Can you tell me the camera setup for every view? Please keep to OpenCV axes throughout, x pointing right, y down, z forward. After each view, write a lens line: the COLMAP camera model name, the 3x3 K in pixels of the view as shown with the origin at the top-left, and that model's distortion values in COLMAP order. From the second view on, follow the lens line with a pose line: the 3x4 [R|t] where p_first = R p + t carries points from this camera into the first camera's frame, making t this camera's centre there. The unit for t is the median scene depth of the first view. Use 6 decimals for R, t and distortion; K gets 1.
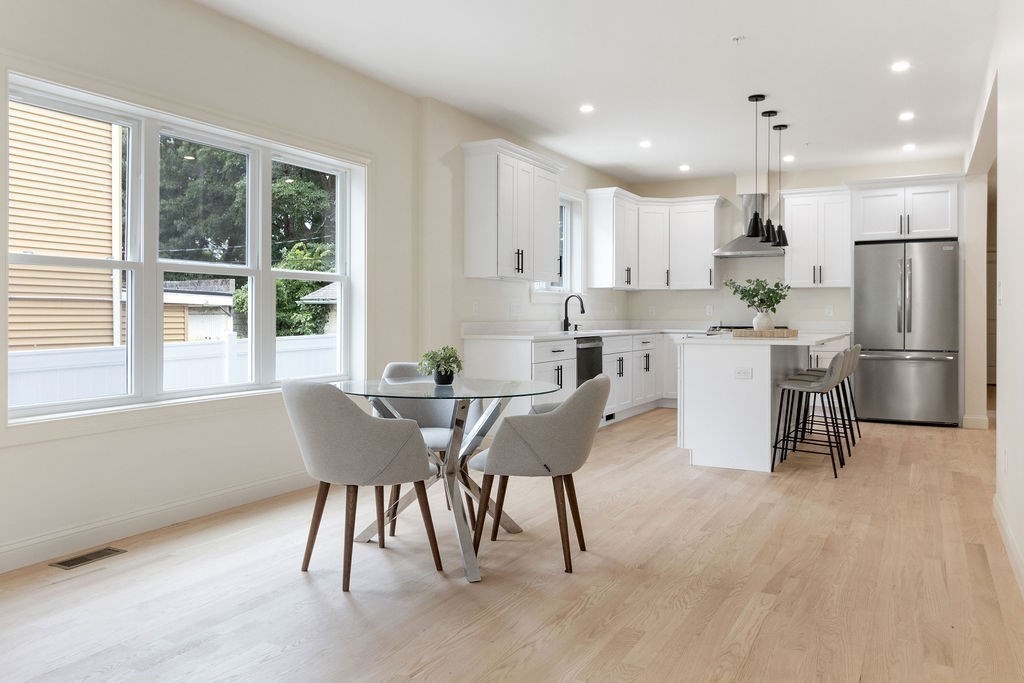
lens RADIAL K [[740.0, 0, 509.7], [0, 740.0, 319.4], [0, 0, 1]] dist [0.004271, 0.003836]
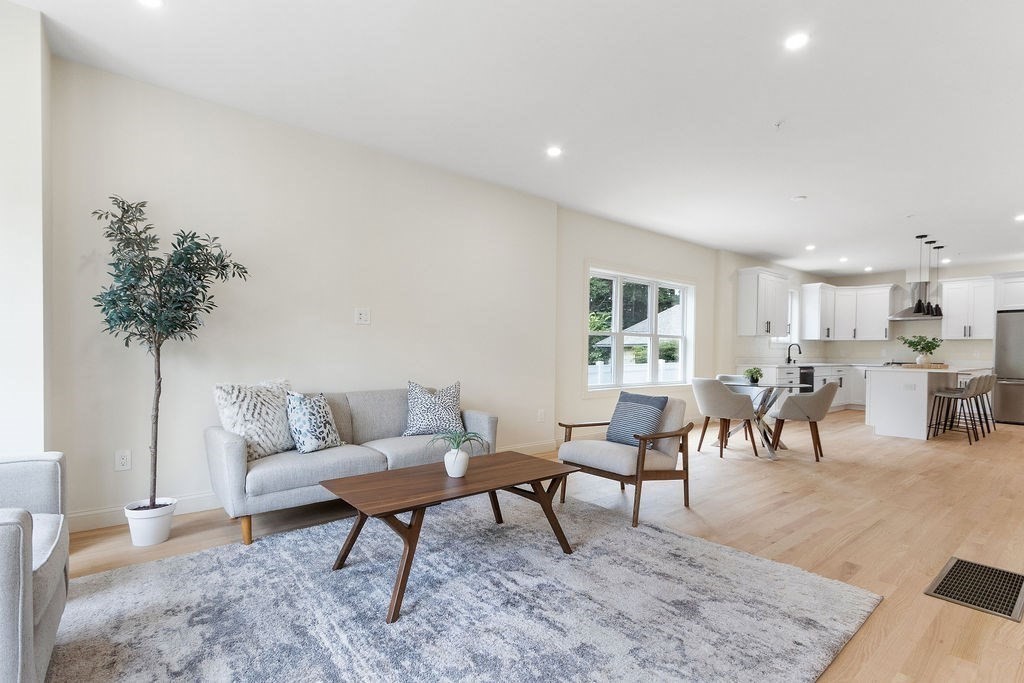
lens RADIAL K [[473.4, 0, 513.8], [0, 473.4, 358.6], [0, 0, 1]] dist [0.003246, -0.000798]
pose [[0.924974, 0.014292, -0.379760, -0.115512], [-0.012431, 0.999896, 0.007350, 0.003773], [0.379826, -0.002078, 0.925056, -0.365061]]
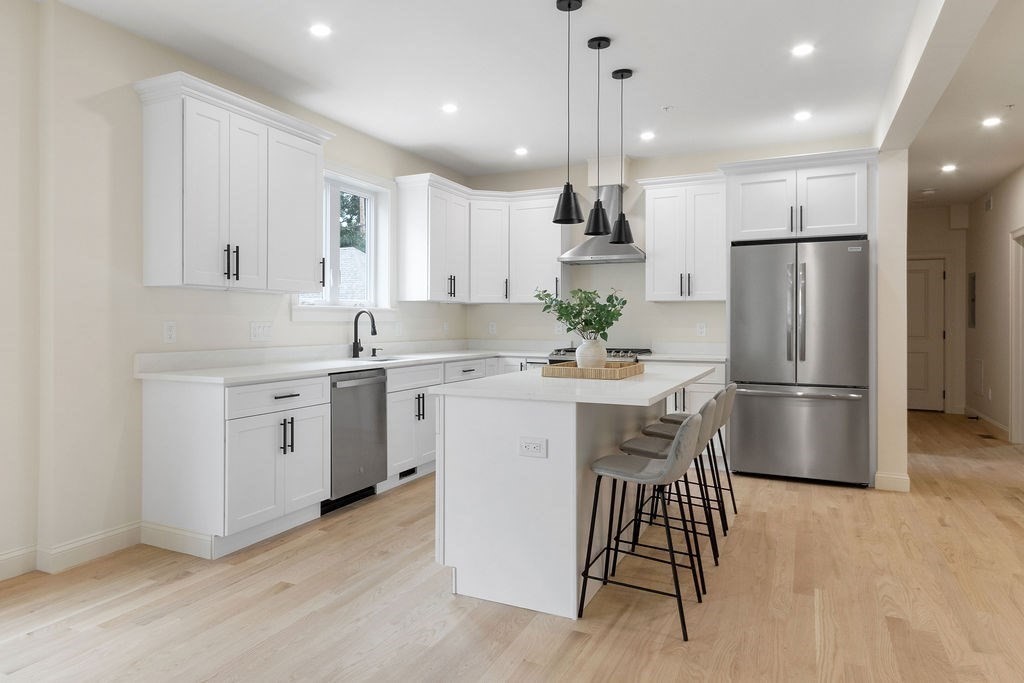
lens RADIAL K [[628.2, 0, 459.0], [0, 628.2, 324.6], [0, 0, 1]] dist [0.011182, 0.002524]
pose [[0.999948, 0.001021, 0.010162, 0.187252], [-0.001002, 0.999998, -0.001914, -0.018366], [-0.010164, 0.001904, 0.999947, 0.370294]]
